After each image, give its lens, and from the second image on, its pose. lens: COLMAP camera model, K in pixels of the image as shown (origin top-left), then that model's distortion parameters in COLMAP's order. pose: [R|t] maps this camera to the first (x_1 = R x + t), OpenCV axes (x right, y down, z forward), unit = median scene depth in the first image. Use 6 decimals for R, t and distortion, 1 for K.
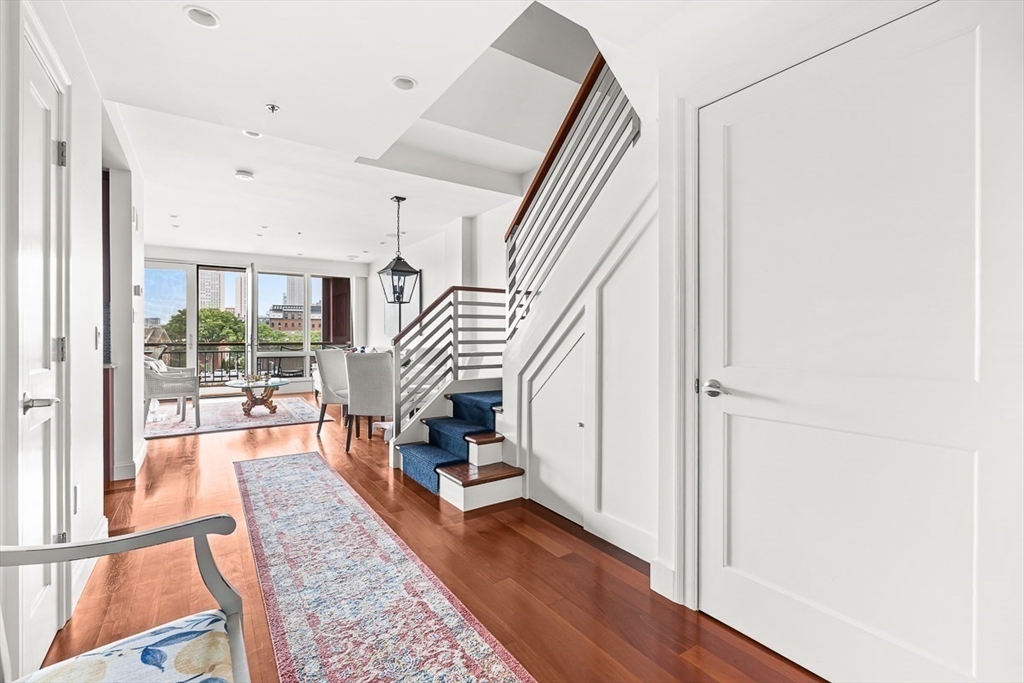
lens RADIAL K [[461.8, 0, 514.9], [0, 461.8, 342.4], [0, 0, 1]] dist [-0.000892, 0.000864]
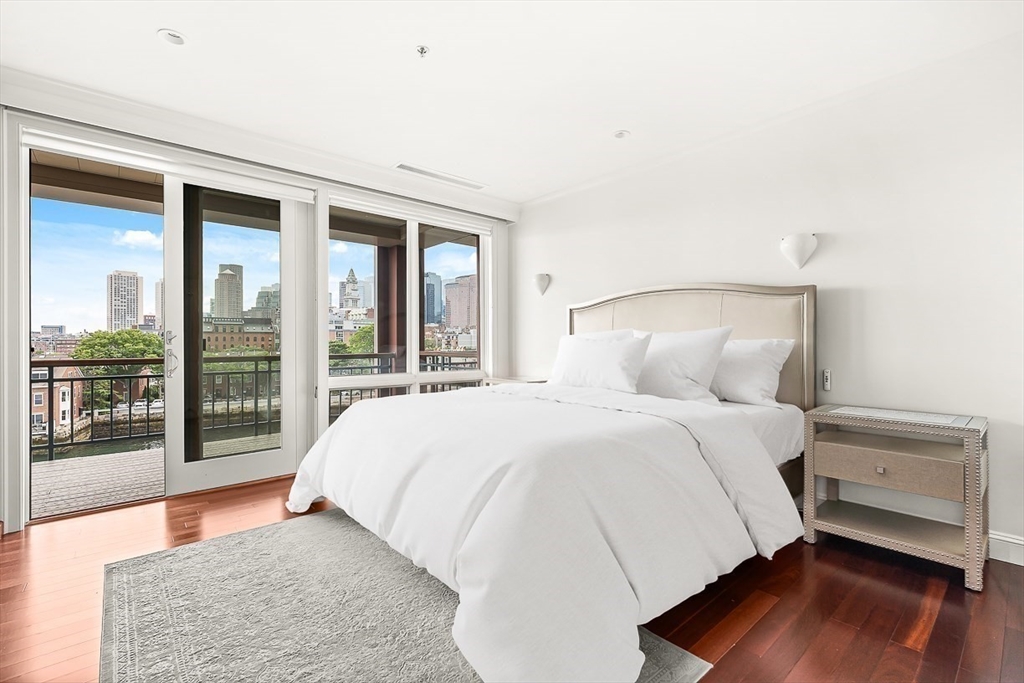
lens RADIAL K [[461.8, 0, 512.5], [0, 461.8, 338.1], [0, 0, 1]] dist [-0.000892, 0.000864]
pose [[0.993344, -0.009157, 0.114820, -0.103685], [0.011575, 0.999725, -0.020412, -0.096140], [-0.114601, 0.021605, 0.993177, 0.124066]]
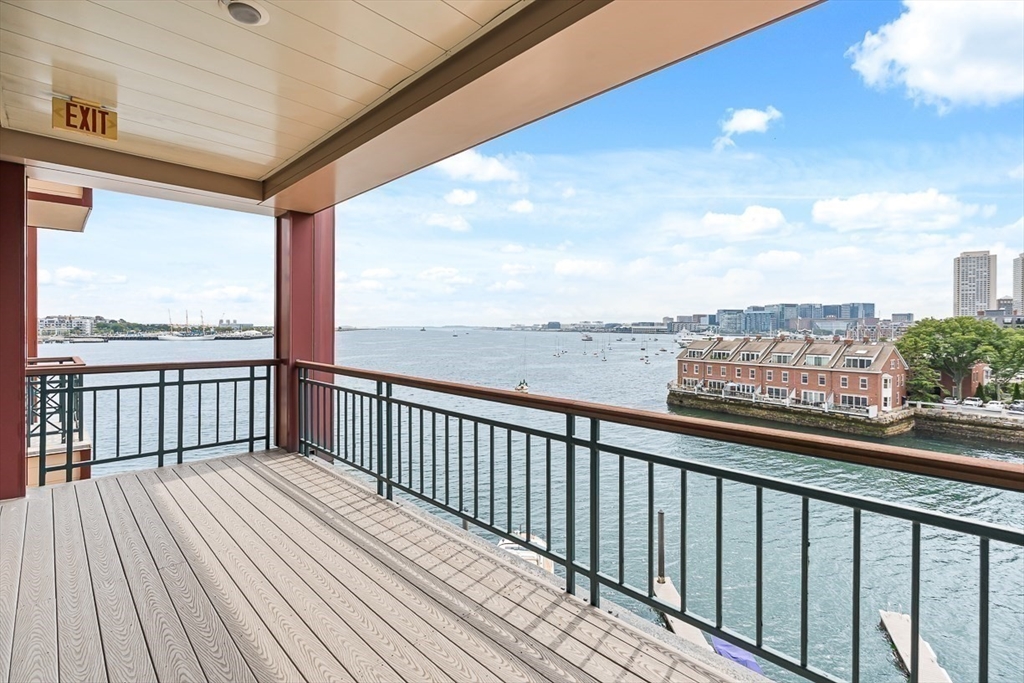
lens RADIAL K [[461.8, 0, 508.8], [0, 461.8, 328.0], [0, 0, 1]] dist [-0.000892, 0.000864]
pose [[0.195490, -0.001696, -0.980704, -0.119111], [-0.020336, 0.999776, -0.005782, -0.108162], [0.980495, 0.021074, 0.195412, 0.288661]]
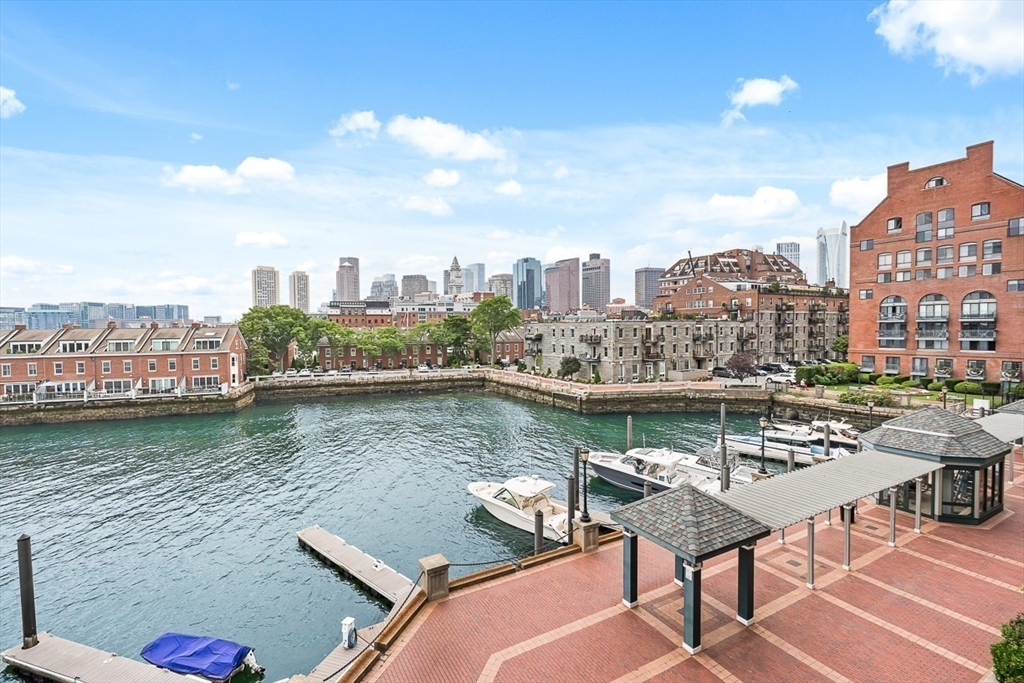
lens RADIAL K [[461.8, 0, 513.2], [0, 461.8, 342.4], [0, 0, 1]] dist [-0.000892, 0.000864]
pose [[0.995722, -0.011241, -0.091714, -0.262783], [0.012699, 0.999802, 0.015328, -0.015315], [0.091523, -0.016427, 0.995667, 0.253516]]
